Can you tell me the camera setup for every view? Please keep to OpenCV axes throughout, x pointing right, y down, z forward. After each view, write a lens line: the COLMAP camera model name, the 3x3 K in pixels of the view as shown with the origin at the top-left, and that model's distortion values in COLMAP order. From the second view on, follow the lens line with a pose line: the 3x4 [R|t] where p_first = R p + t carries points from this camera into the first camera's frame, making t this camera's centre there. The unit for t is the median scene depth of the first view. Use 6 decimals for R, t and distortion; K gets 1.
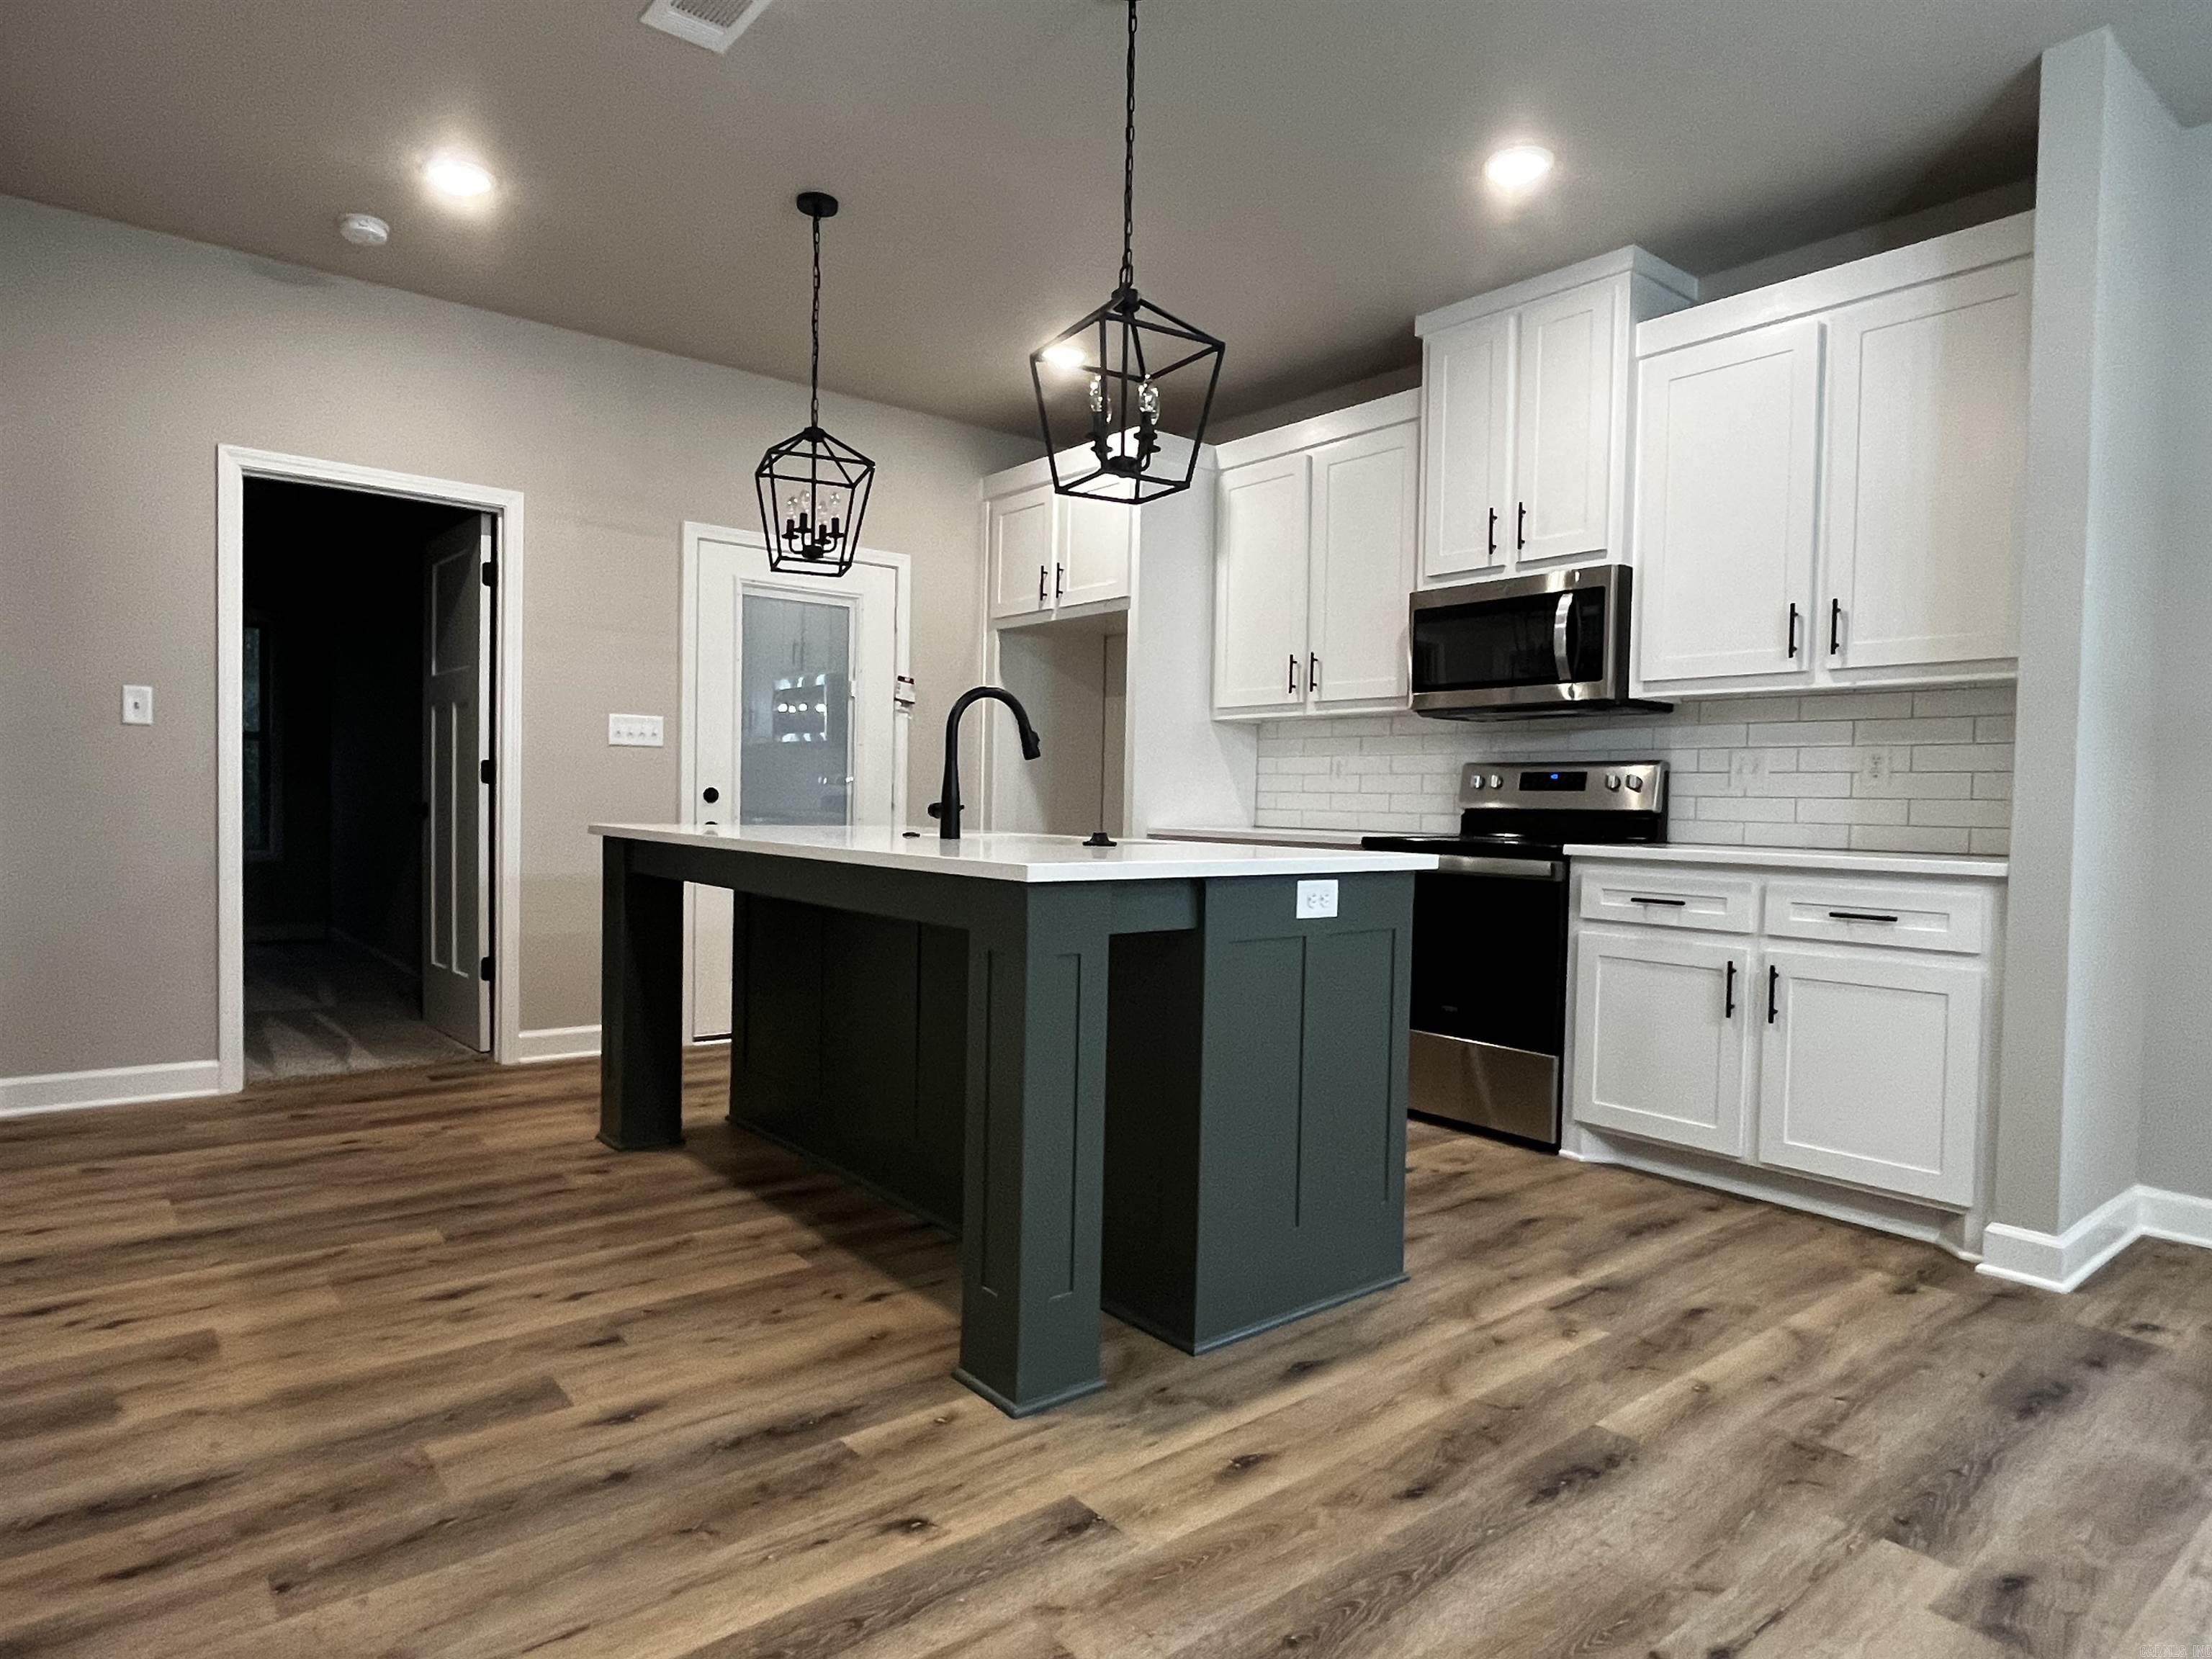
lens RADIAL K [[1284.2, 0, 1096.2], [0, 1284.2, 837.8], [0, 0, 1]] dist [-0.001586, -0.000817]
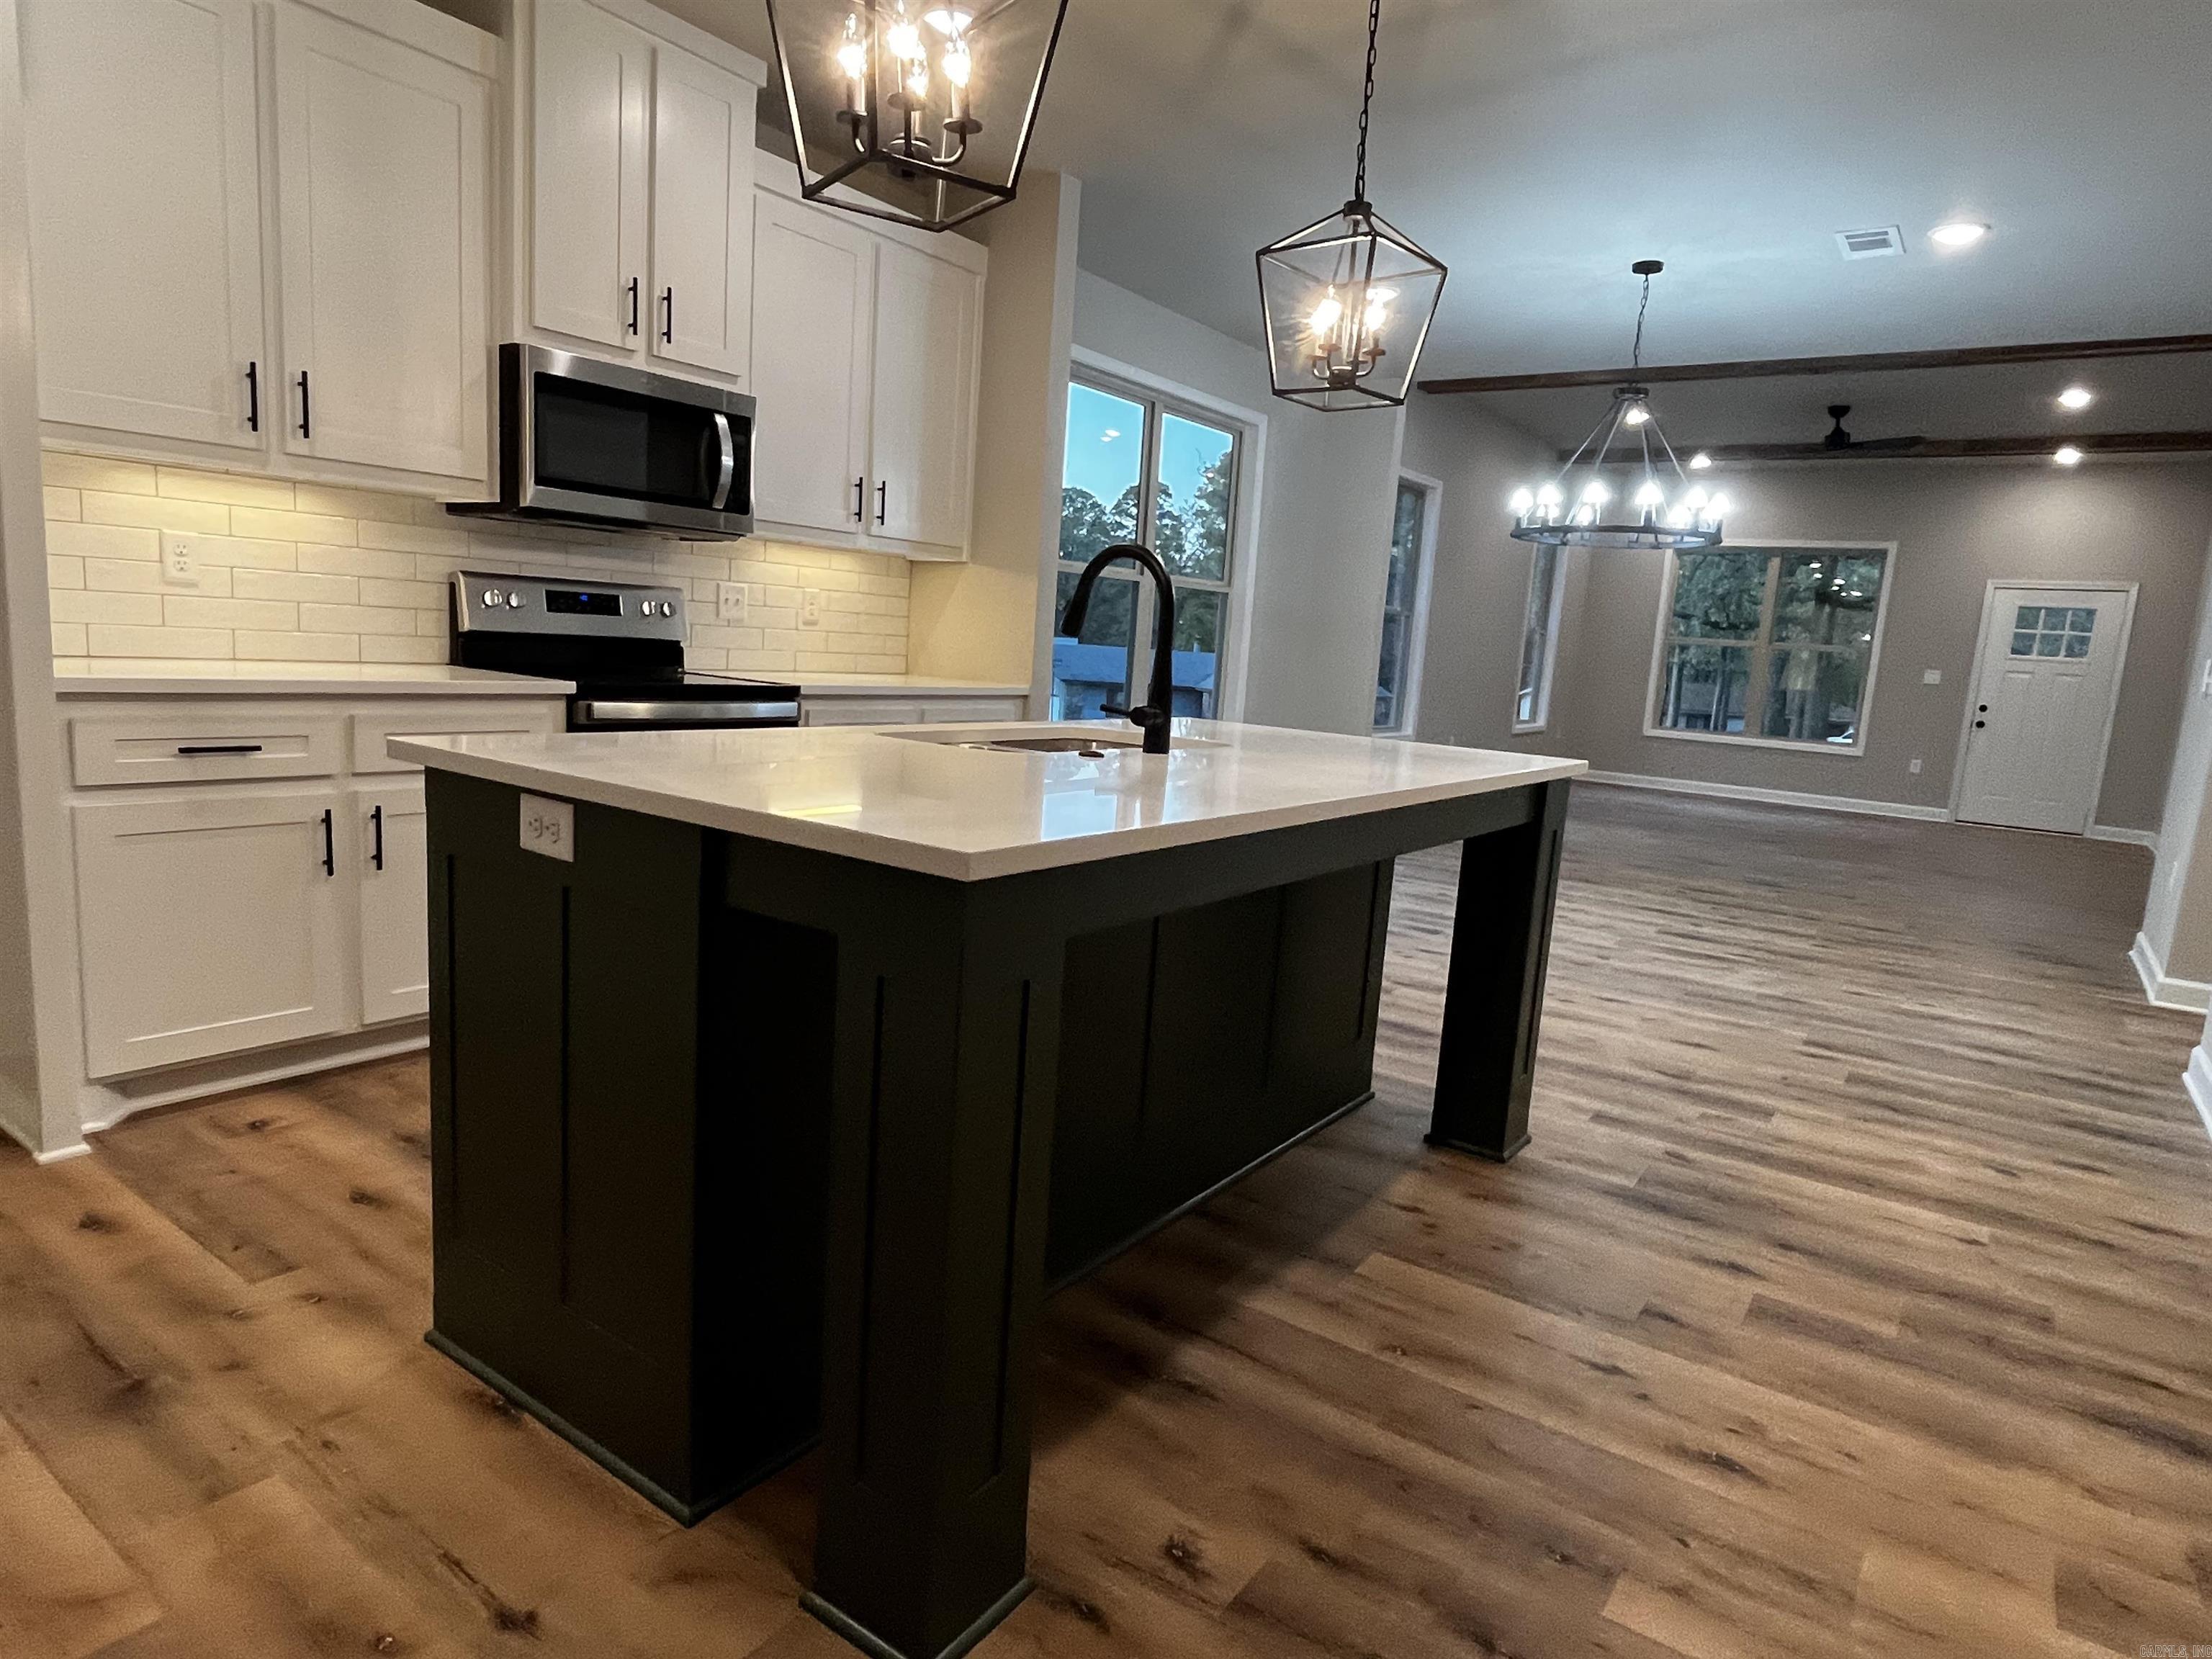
lens RADIAL K [[1286.3, 0, 1092.5], [0, 1286.3, 837.4], [0, 0, 1]] dist [-0.003010, -0.001076]
pose [[-0.262739, -0.189313, 0.946112, -0.751131], [-0.044764, 0.981898, 0.184042, -0.079800], [-0.963828, 0.006003, -0.266457, 1.121722]]
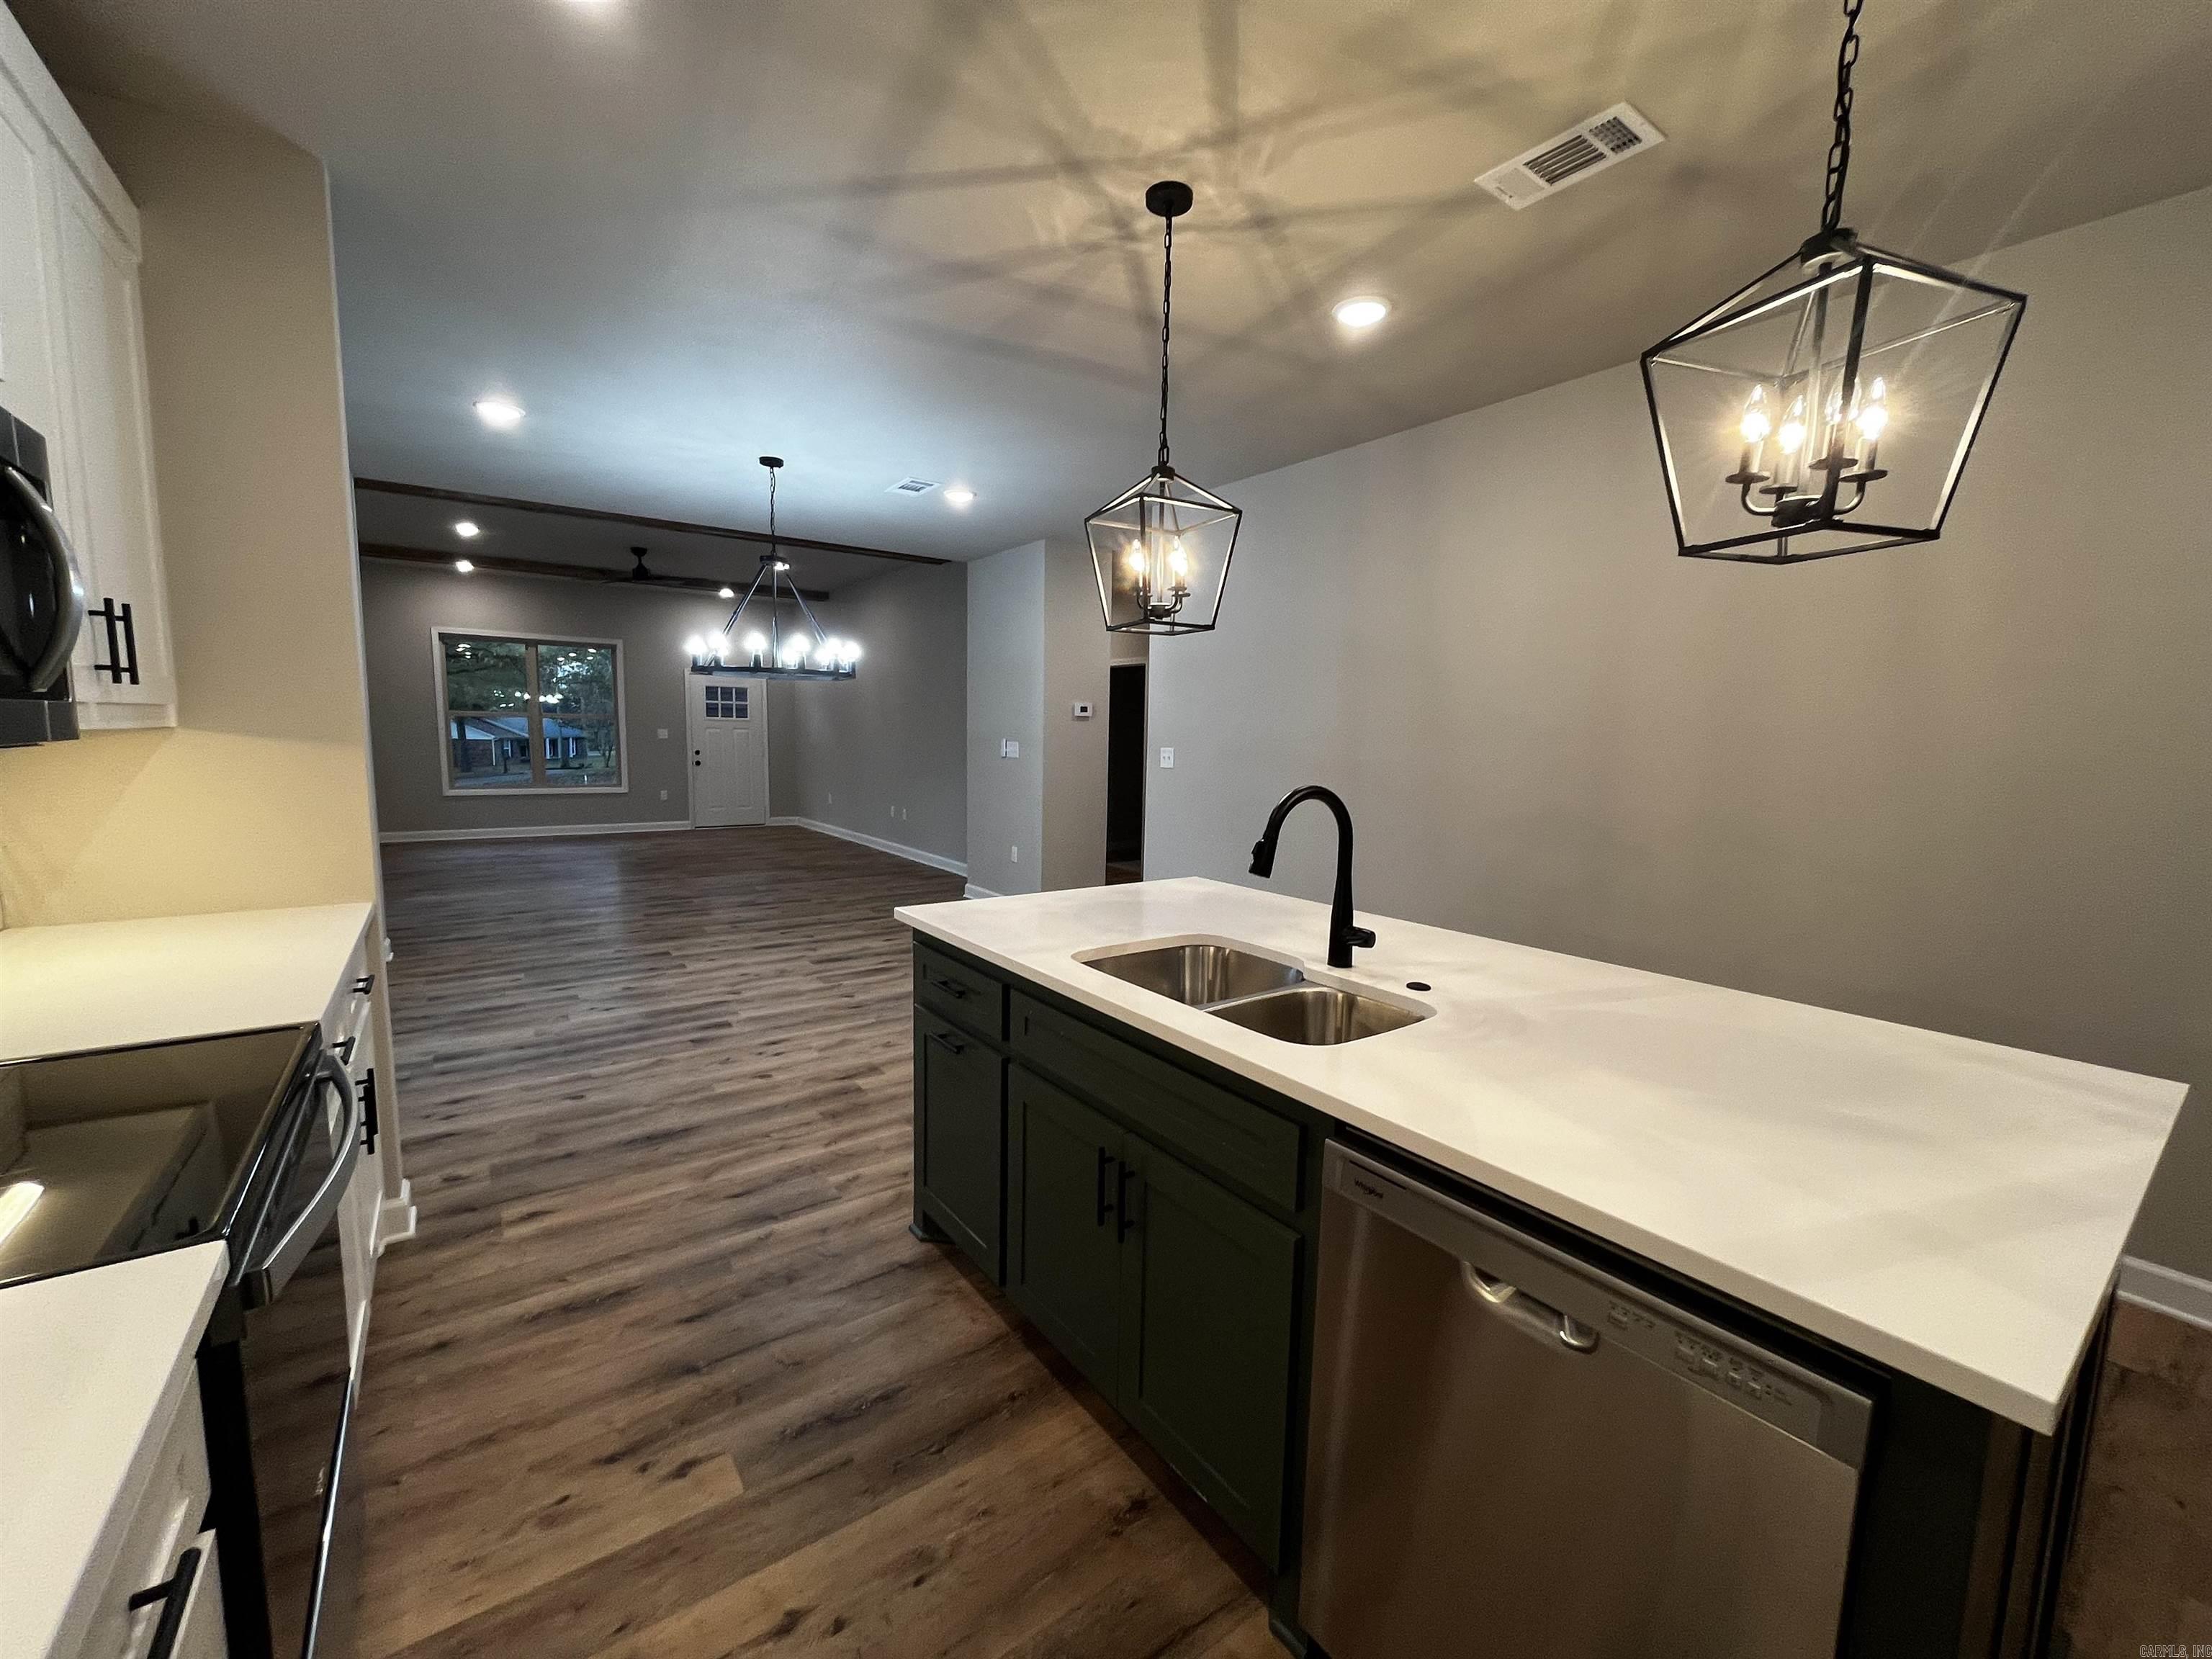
lens RADIAL K [[893.5, 0, 1103.7], [0, 893.5, 834.5], [0, 0, 1]] dist [-0.003711, 0.000240]
pose [[-0.997679, -0.047384, 0.048895, 0.016430], [-0.039869, 0.988684, 0.144619, -0.150028], [-0.055195, 0.142334, -0.988279, 1.437903]]
